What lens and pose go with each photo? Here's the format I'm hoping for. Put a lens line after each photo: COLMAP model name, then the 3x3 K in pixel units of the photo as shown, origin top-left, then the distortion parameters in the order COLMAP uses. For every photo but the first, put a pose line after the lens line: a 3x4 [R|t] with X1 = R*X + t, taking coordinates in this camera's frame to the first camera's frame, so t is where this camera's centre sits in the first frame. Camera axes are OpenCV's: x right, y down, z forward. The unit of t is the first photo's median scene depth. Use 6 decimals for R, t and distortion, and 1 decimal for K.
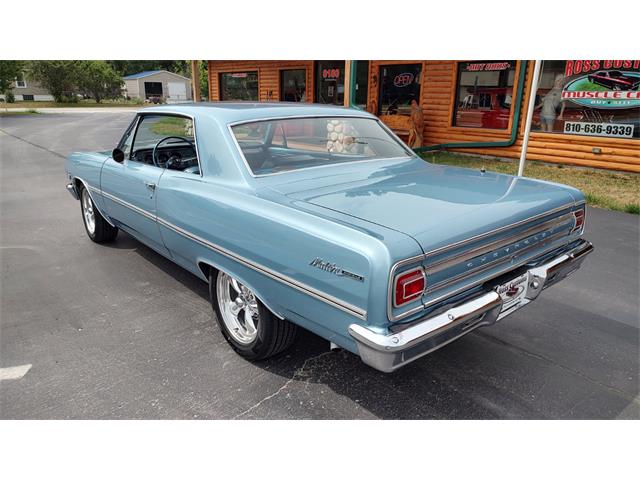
lens RADIAL K [[458.1, 0, 320.3], [0, 458.1, 237.8], [0, 0, 1]] dist [0.014830, -0.020626]
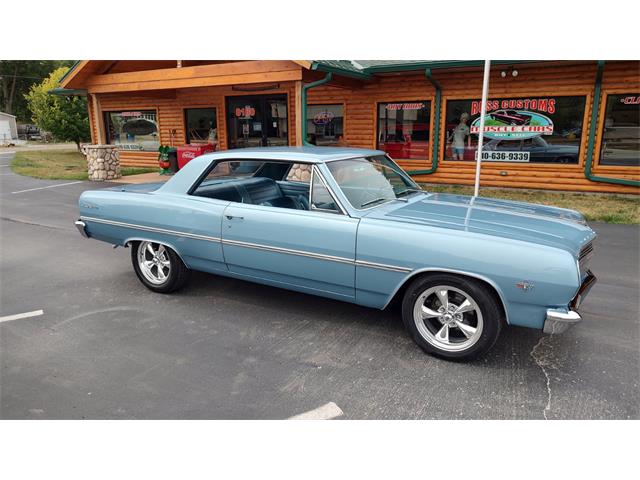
lens RADIAL K [[458.1, 0, 321.3], [0, 458.1, 237.9], [0, 0, 1]] dist [0.014830, -0.020626]
pose [[0.943297, -0.095095, 0.318038, -0.250152], [0.116385, 0.992015, -0.048581, -0.012801], [-0.310879, 0.082841, 0.946833, -0.004339]]
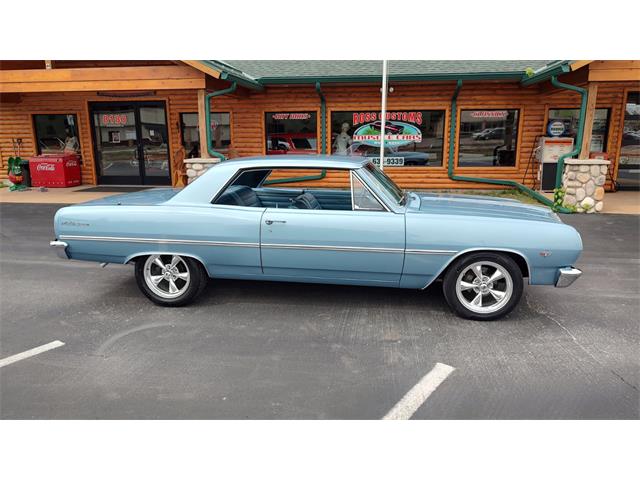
lens RADIAL K [[458.1, 0, 321.8], [0, 458.1, 240.3], [0, 0, 1]] dist [0.014830, -0.020626]
pose [[0.759951, -0.161875, 0.629500, -0.427002], [0.209194, 0.977874, -0.001086, -0.032500], [-0.615396, 0.132513, 0.776999, 0.043088]]
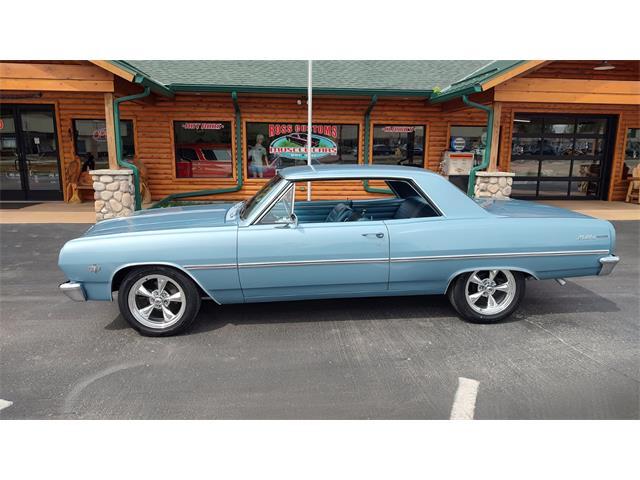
lens RADIAL K [[458.1, 0, 322.4], [0, 458.1, 237.2], [0, 0, 1]] dist [0.014830, -0.020626]
pose [[0.577338, -0.162234, 0.800226, -0.467828], [0.242519, 0.969905, 0.021664, -0.055377], [-0.779657, 0.181562, 0.599308, 0.125602]]
